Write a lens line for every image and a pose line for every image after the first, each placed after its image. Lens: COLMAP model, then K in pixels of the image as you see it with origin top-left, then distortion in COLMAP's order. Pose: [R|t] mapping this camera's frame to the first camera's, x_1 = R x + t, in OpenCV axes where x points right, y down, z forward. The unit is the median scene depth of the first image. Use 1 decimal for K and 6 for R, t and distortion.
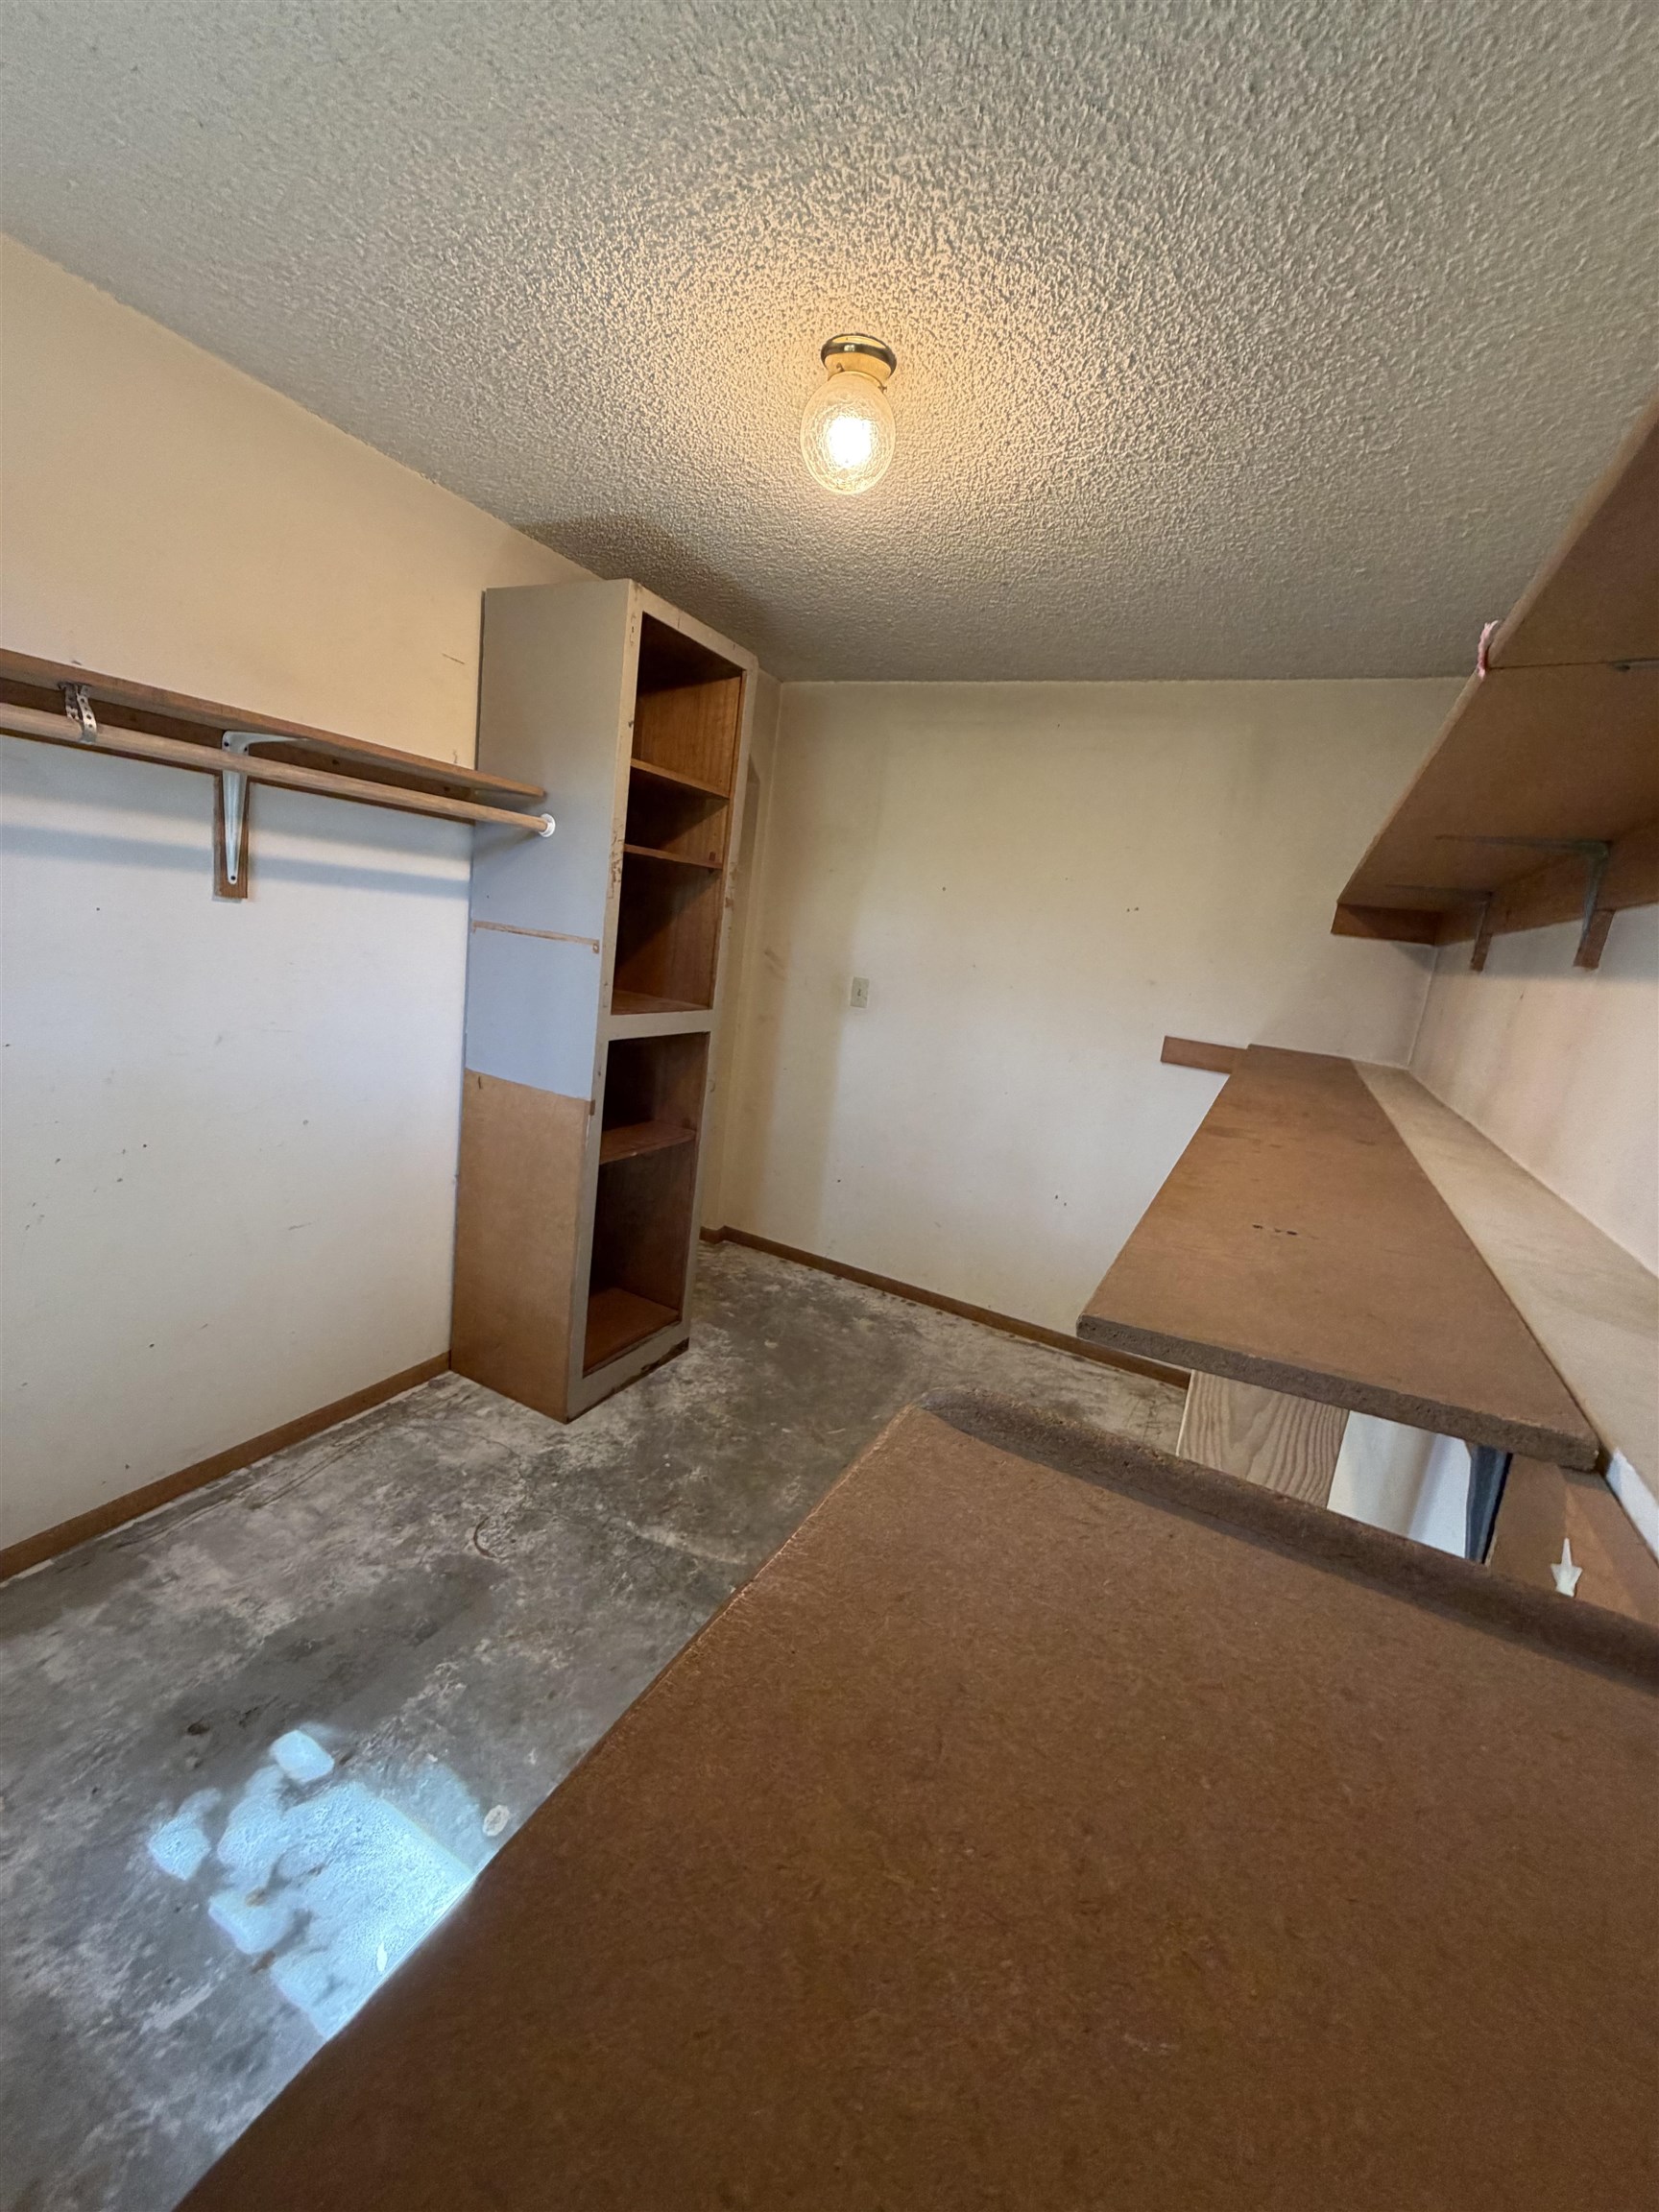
lens RADIAL K [[881.6, 0, 826.8], [0, 881.6, 1101.0], [0, 0, 1]] dist [0.002854, -0.000274]
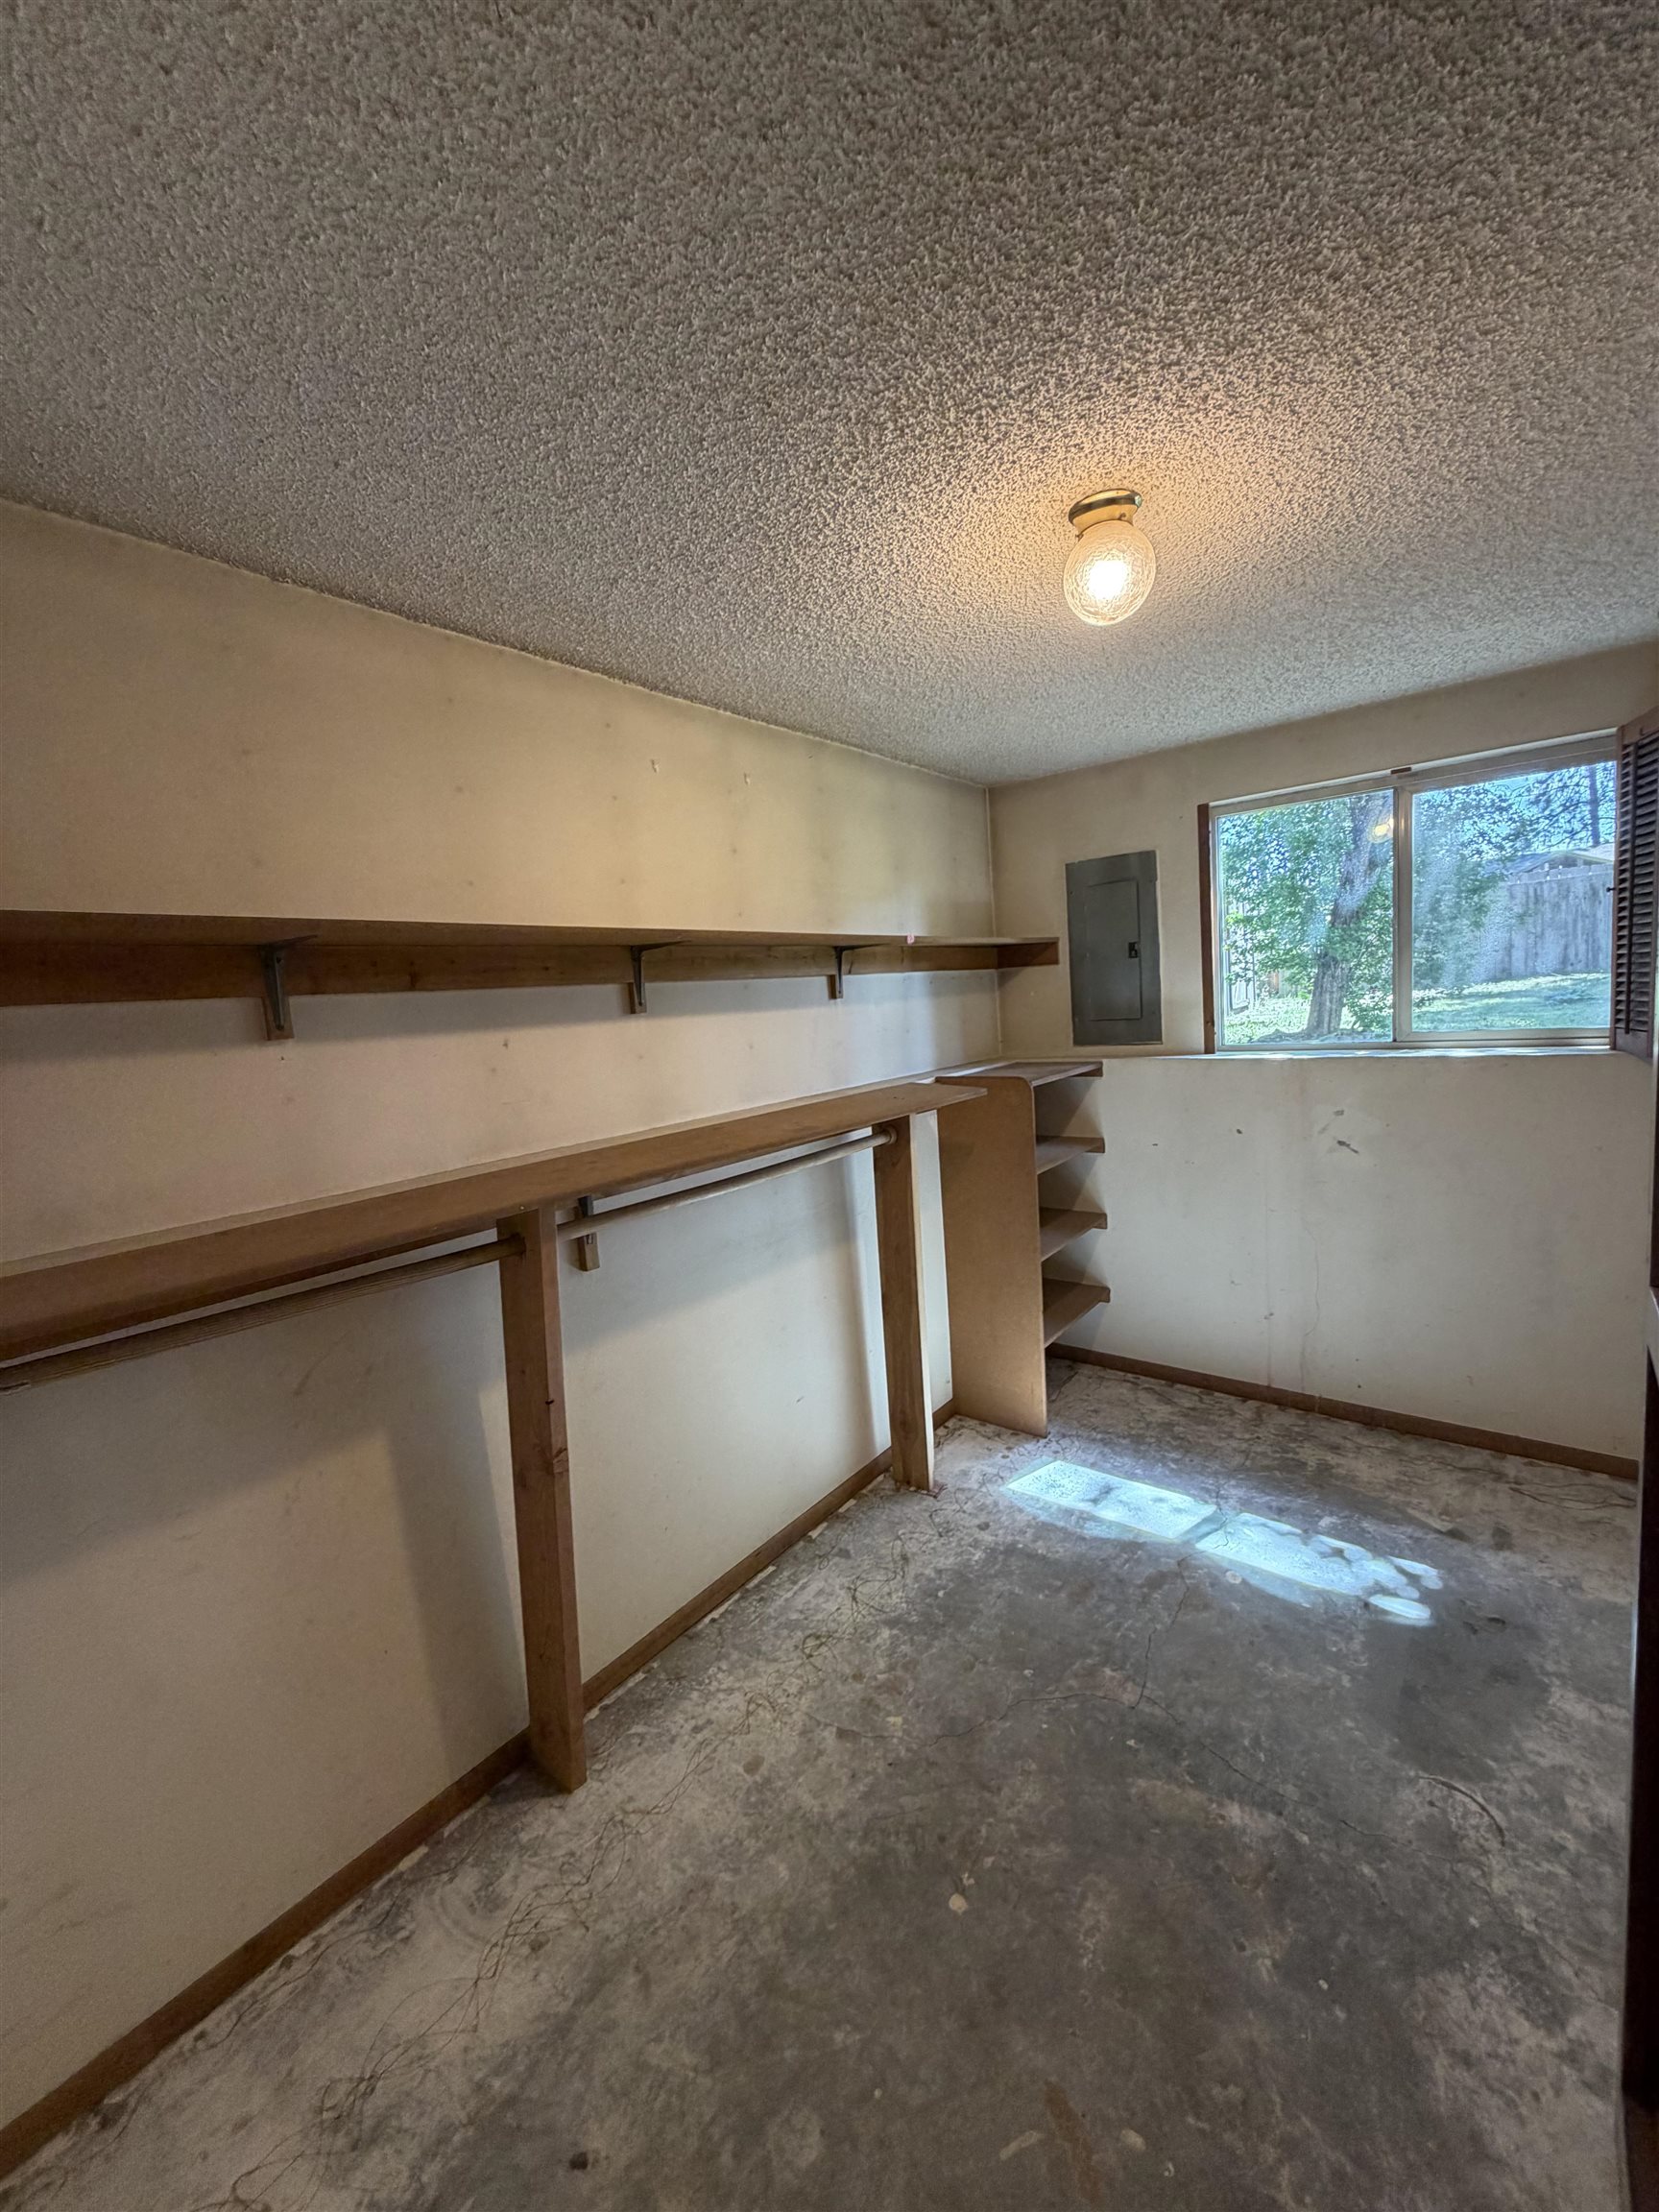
lens RADIAL K [[881.6, 0, 826.8], [0, 881.6, 1101.0], [0, 0, 1]] dist [0.002854, -0.000274]
pose [[-0.980646, -0.078050, 0.179558, 0.093944], [-0.013198, 0.941371, 0.337115, -0.385419], [-0.195342, 0.328221, -0.924182, 1.723815]]
